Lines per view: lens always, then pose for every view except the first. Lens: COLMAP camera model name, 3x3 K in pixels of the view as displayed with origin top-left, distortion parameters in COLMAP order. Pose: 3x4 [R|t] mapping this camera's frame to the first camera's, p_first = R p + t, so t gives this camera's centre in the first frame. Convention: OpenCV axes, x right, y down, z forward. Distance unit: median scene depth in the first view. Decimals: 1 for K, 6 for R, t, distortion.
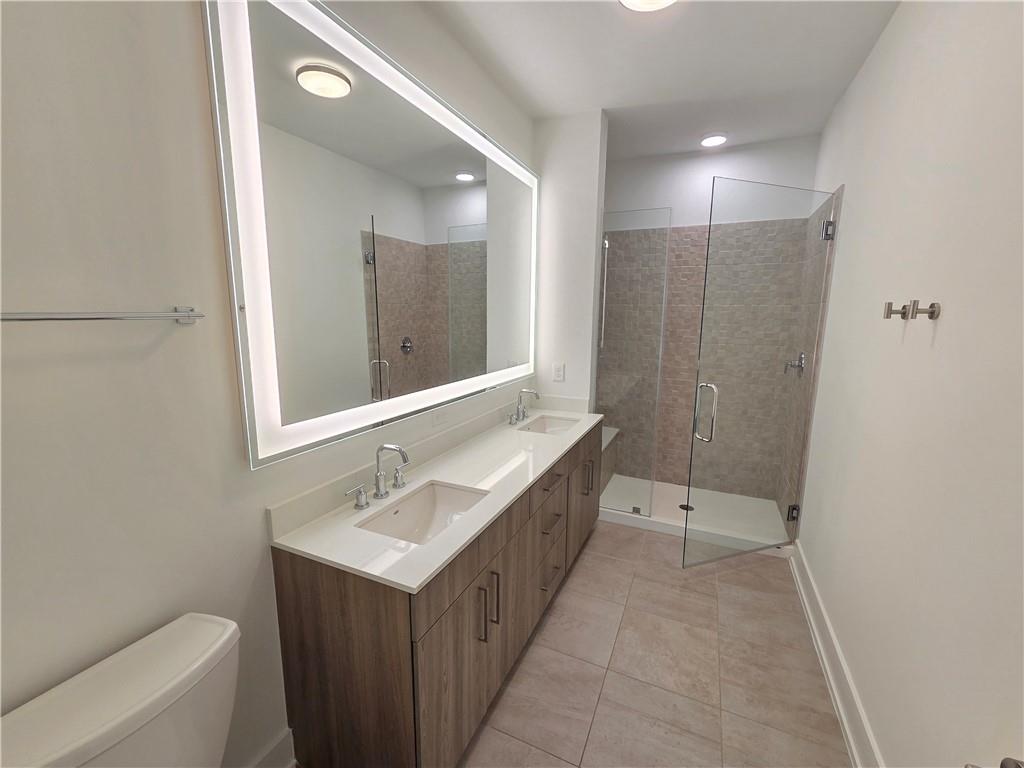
lens RADIAL K [[423.6, 0, 508.2], [0, 423.6, 381.2], [0, 0, 1]] dist [0.000222, 0.000413]
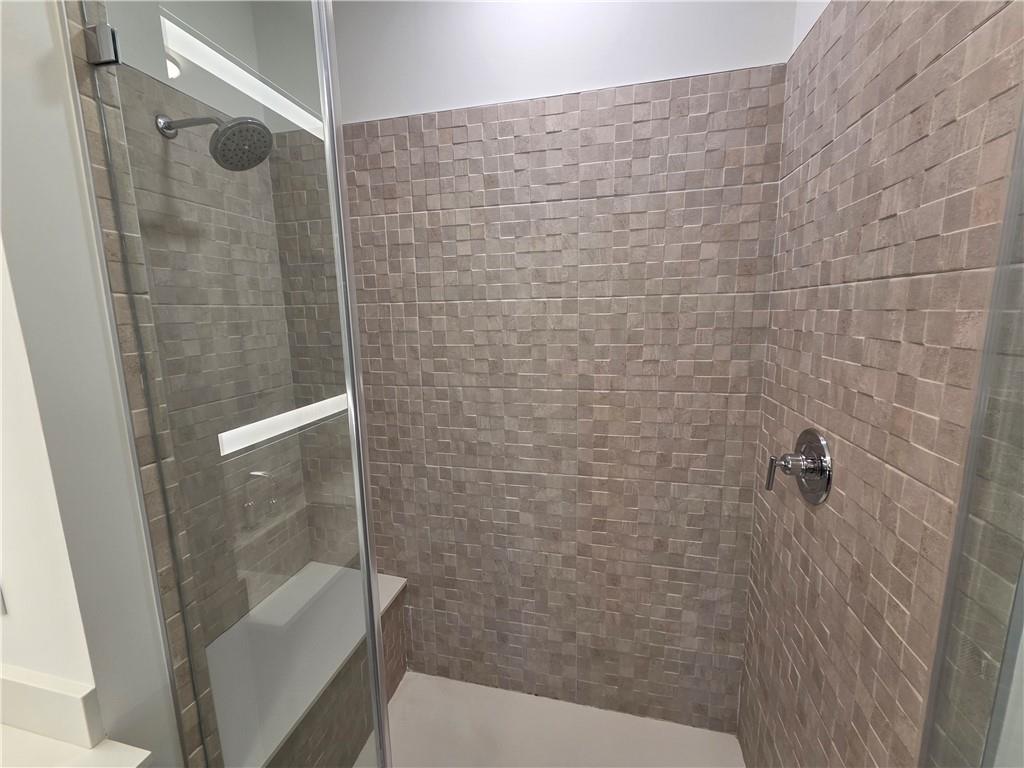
lens RADIAL K [[423.6, 0, 508.8], [0, 423.6, 381.9], [0, 0, 1]] dist [0.000222, 0.000413]
pose [[0.977064, -0.067852, 0.201845, 0.327305], [0.066480, 0.997695, 0.013577, -0.107226], [-0.202302, 0.000153, 0.979323, 0.602302]]
